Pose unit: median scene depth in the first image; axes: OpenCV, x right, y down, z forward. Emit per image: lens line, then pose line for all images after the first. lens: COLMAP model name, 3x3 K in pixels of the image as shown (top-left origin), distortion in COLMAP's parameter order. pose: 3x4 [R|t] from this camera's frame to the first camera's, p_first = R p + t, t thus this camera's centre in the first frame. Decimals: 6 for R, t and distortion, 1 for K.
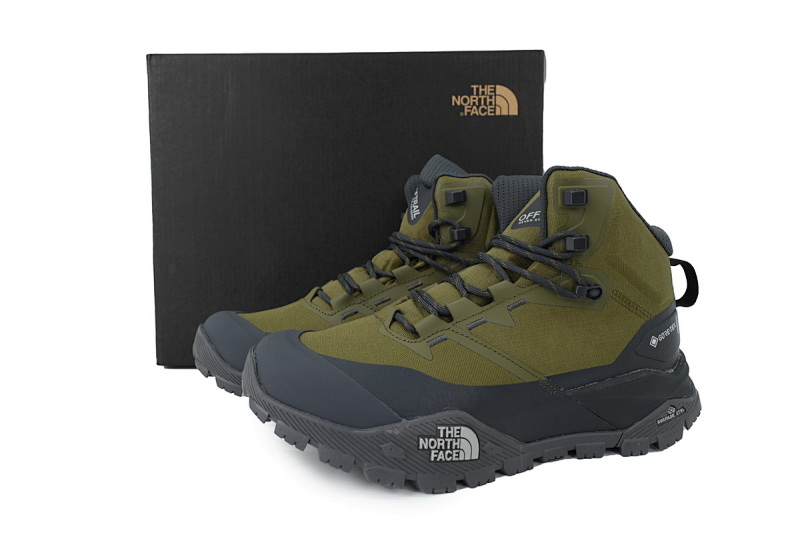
lens RADIAL K [[654.7, 0, 398.5], [0, 654.7, 266.7], [0, 0, 1]] dist [0.006617, -0.005345]
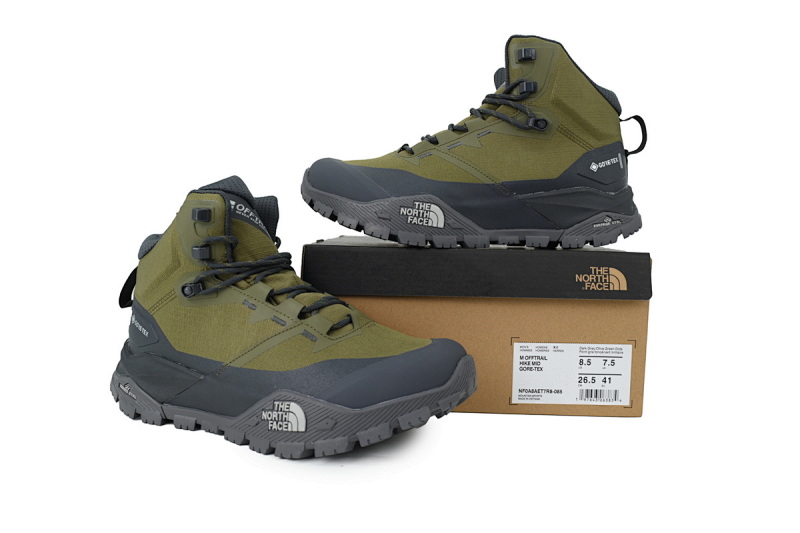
lens RADIAL K [[654.7, 0, 401.7], [0, 654.7, 268.2], [0, 0, 1]] dist [0.006617, -0.005345]
pose [[0.963564, 0.036204, -0.265018, 0.419254], [-0.054524, 0.996580, -0.062096, 0.475274], [0.261864, 0.074284, 0.962242, -0.411352]]
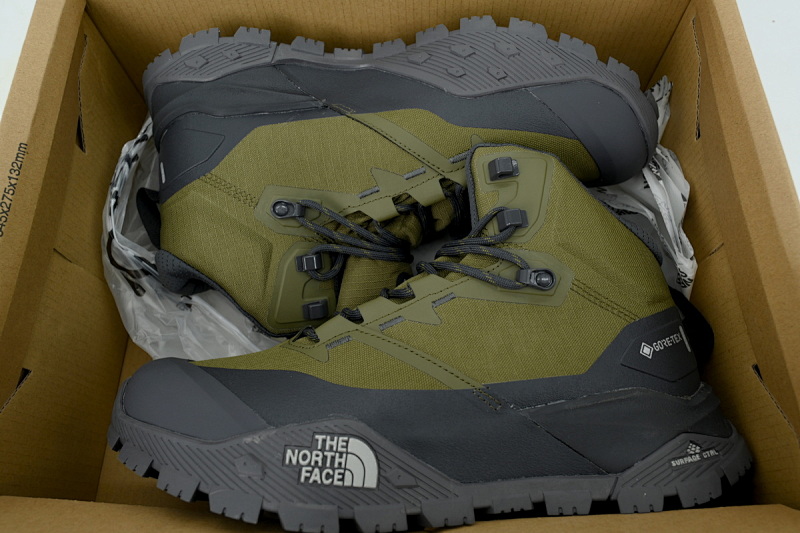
lens RADIAL K [[598.7, 0, 403.6], [0, 598.7, 264.6], [0, 0, 1]] dist [0.013481, -0.000595]
pose [[0.979001, -0.092636, -0.181592, 0.286080], [0.010016, 0.911570, -0.411024, 0.337306], [0.203610, 0.400574, 0.893355, 0.343582]]
